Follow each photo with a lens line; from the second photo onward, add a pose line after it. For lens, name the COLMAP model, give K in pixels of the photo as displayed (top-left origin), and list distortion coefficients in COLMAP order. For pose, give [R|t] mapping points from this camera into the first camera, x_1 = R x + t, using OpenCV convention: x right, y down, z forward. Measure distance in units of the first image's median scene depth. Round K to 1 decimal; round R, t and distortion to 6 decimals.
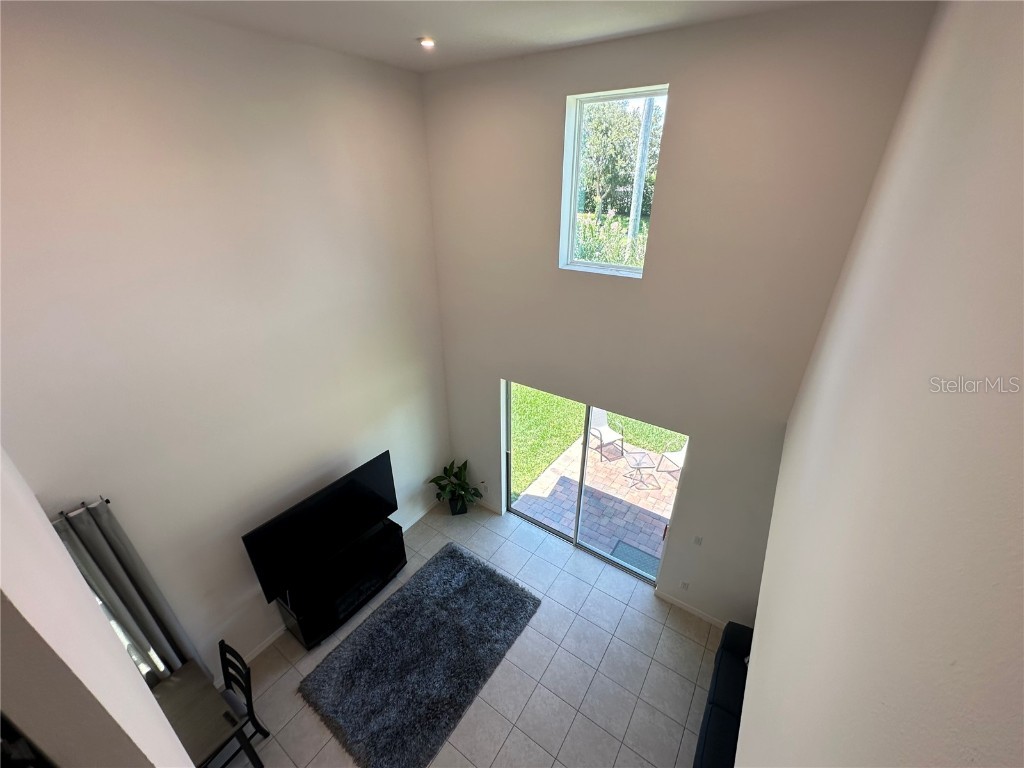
lens RADIAL K [[410.1, 0, 511.0], [0, 410.1, 384.0], [0, 0, 1]] dist [-0.002192, 0.000146]
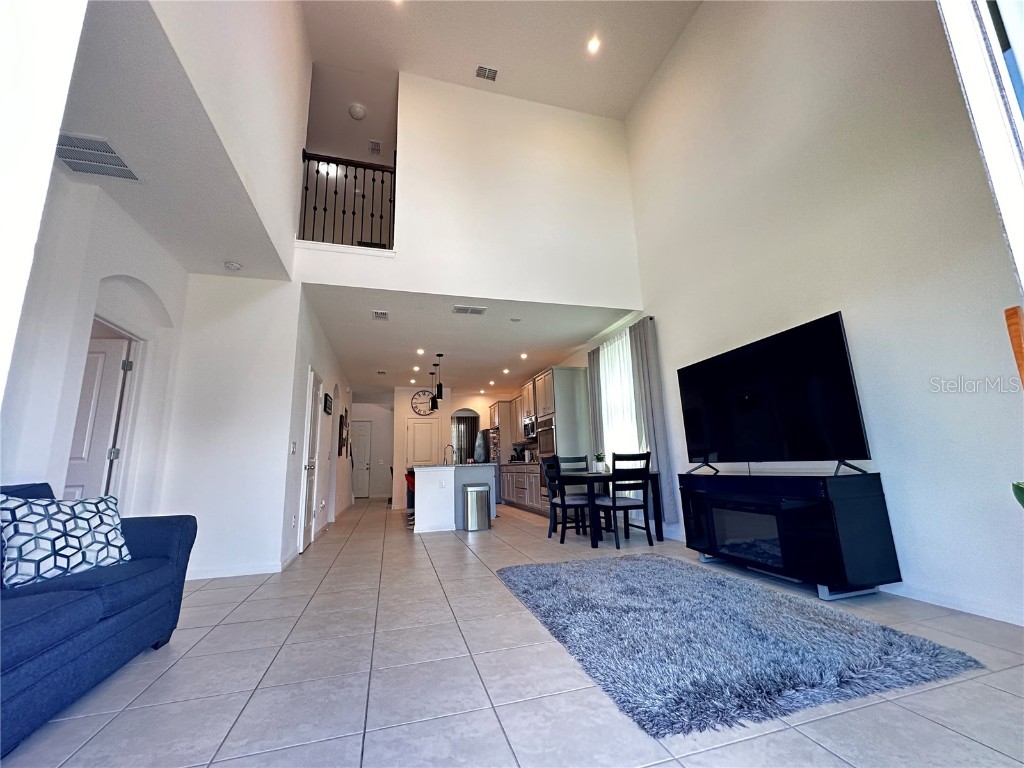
lens RADIAL K [[410.1, 0, 511.0], [0, 410.1, 384.0], [0, 0, 1]] dist [-0.002192, 0.000146]
pose [[-0.636769, -0.130705, -0.759896, 0.374319], [-0.320333, 0.941297, 0.106523, 0.334569], [0.701364, 0.311250, -0.641258, 1.079516]]
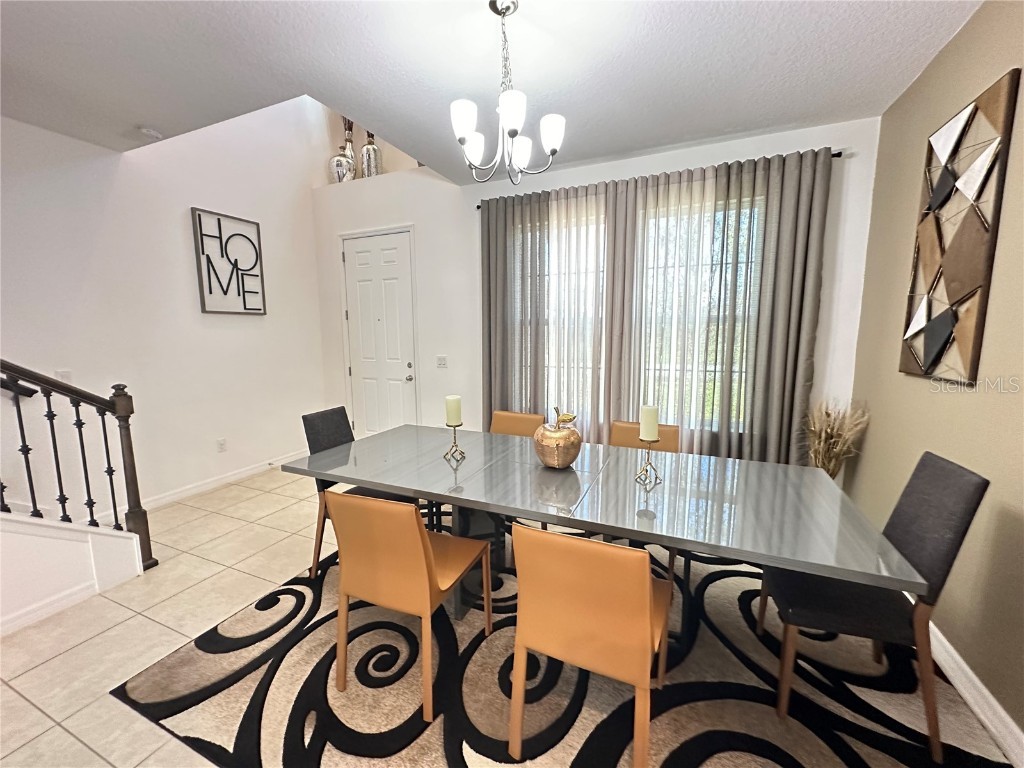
lens RADIAL K [[410.1, 0, 511.0], [0, 410.1, 384.0], [0, 0, 1]] dist [-0.002192, 0.000146]
pose [[-0.981337, 0.031950, -0.189621, -1.202972], [-0.080143, 0.828419, 0.554345, 0.942988], [0.174797, 0.559196, -0.810399, -0.370030]]
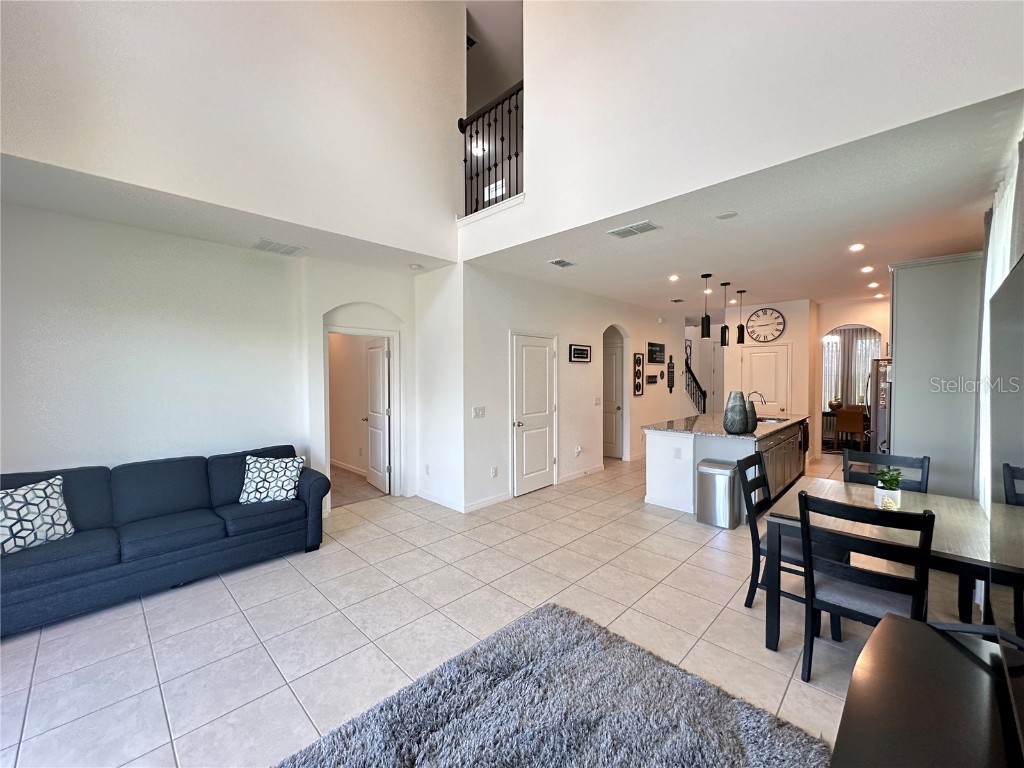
lens RADIAL K [[410.1, 0, 511.0], [0, 410.1, 384.0], [0, 0, 1]] dist [-0.002192, 0.000146]
pose [[-0.984704, -0.001469, 0.174231, -0.242645], [0.081401, 0.880248, 0.467480, 0.185924], [-0.154053, 0.474512, -0.866664, 1.062753]]
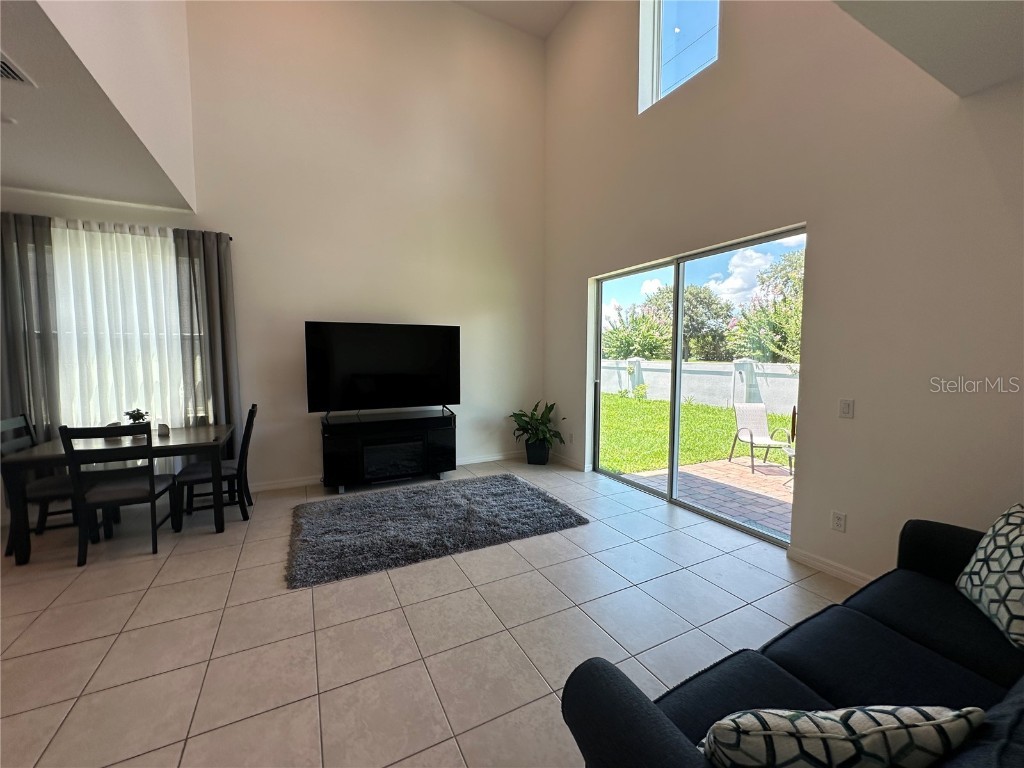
lens RADIAL K [[410.1, 0, 511.0], [0, 410.1, 384.0], [0, 0, 1]] dist [-0.002192, 0.000146]
pose [[0.881541, 0.034736, -0.470827, 0.288079], [-0.213123, 0.919168, -0.331223, 0.598276], [0.421264, 0.392331, 0.817688, 0.293819]]
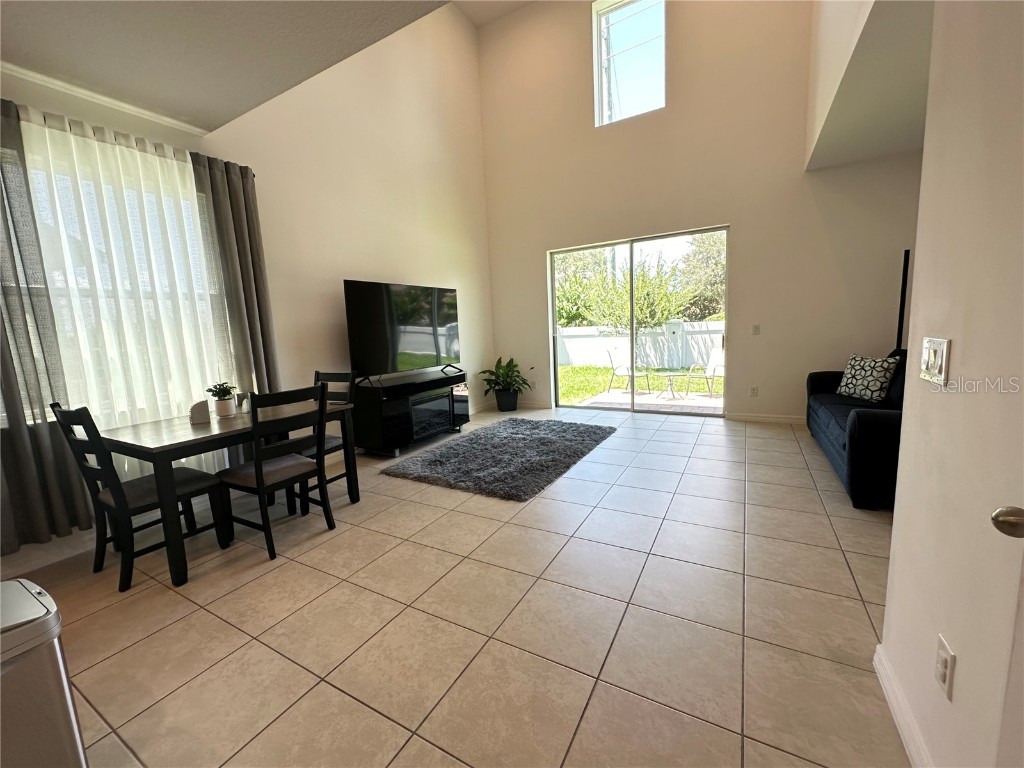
lens RADIAL K [[410.1, 0, 511.0], [0, 410.1, 384.0], [0, 0, 1]] dist [-0.002192, 0.000146]
pose [[0.995277, -0.059049, 0.077054, -0.253776], [0.081150, 0.941699, -0.326525, 0.758671], [-0.053280, 0.331236, 0.942043, 0.067988]]
